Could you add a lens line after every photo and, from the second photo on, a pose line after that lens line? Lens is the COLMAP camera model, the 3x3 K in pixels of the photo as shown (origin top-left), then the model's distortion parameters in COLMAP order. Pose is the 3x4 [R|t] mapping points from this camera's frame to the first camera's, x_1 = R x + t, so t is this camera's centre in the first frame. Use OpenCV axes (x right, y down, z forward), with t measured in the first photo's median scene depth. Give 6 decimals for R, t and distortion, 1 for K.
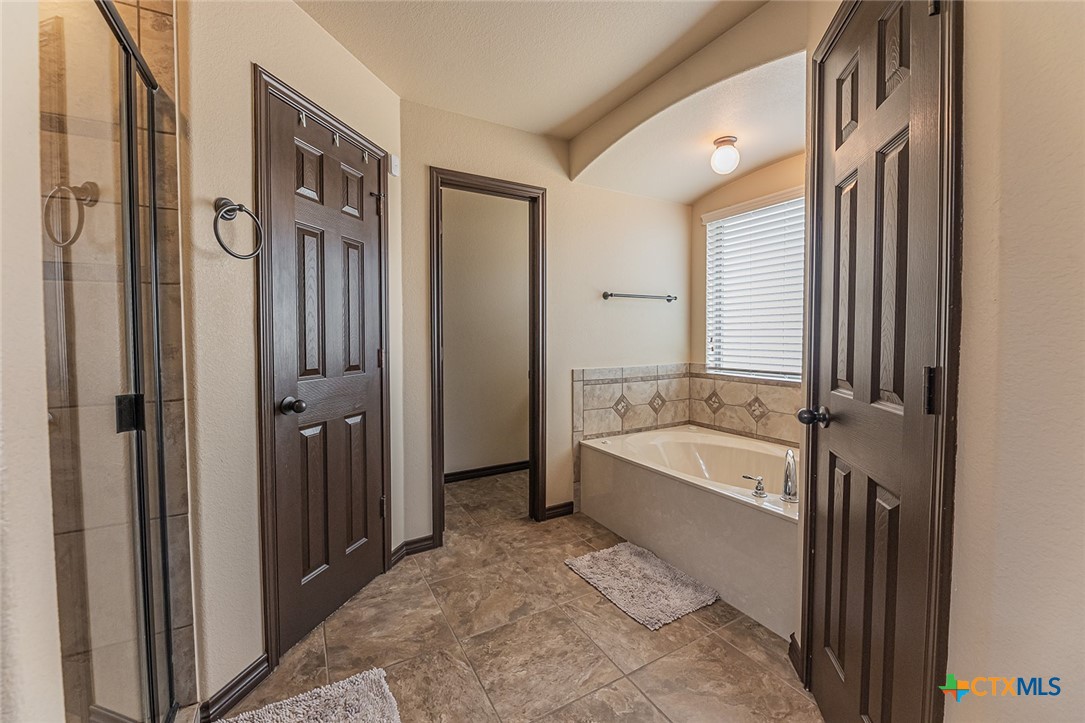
lens RADIAL K [[436.7, 0, 539.9], [0, 436.7, 350.9], [0, 0, 1]] dist [-0.003497, -0.002771]
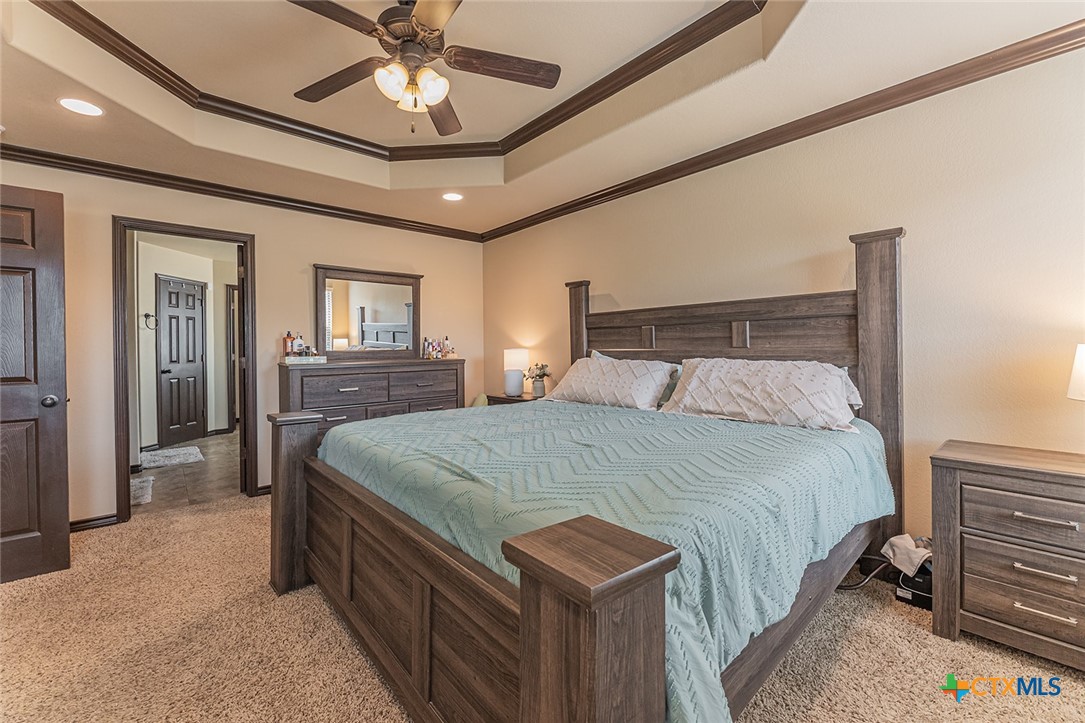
lens RADIAL K [[436.7, 0, 539.9], [0, 436.7, 350.9], [0, 0, 1]] dist [-0.003497, -0.002771]
pose [[0.974836, -0.010977, 0.222654, 1.331791], [0.016908, 0.999551, -0.024750, 0.091877], [-0.222283, 0.027891, 0.974583, -2.607414]]
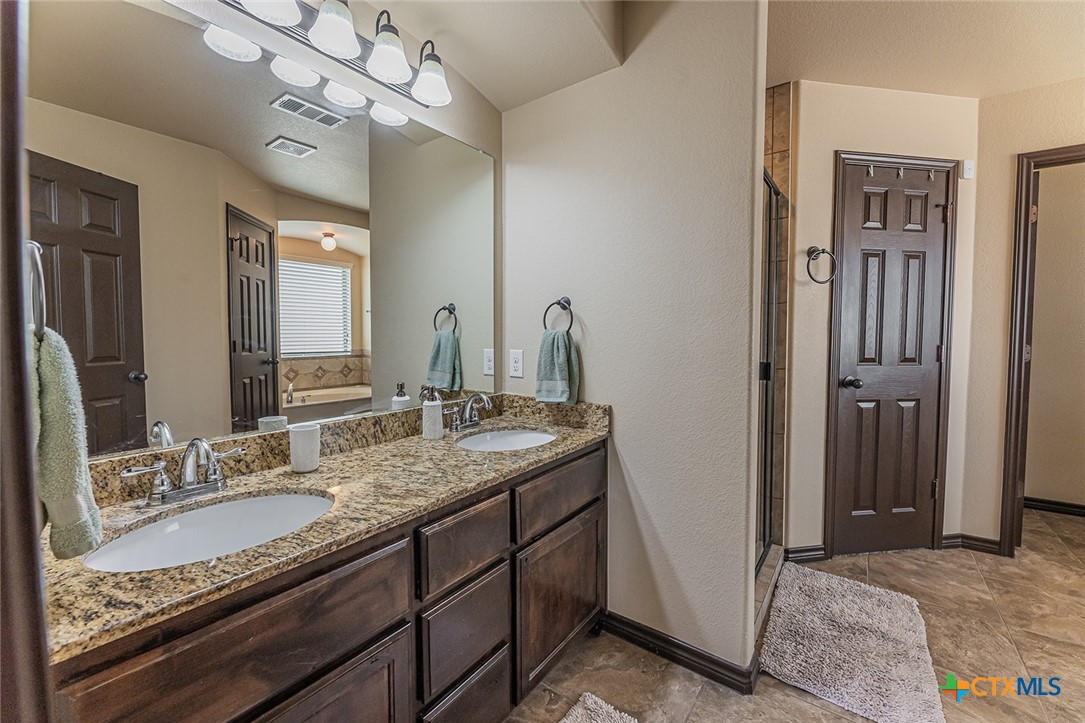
lens RADIAL K [[436.7, 0, 539.9], [0, 436.7, 350.9], [0, 0, 1]] dist [-0.003497, -0.002771]
pose [[0.411367, 0.037455, -0.910700, 0.261861], [-0.033303, 0.999106, 0.026047, 0.018937], [0.910861, 0.019614, 0.412246, -0.444687]]
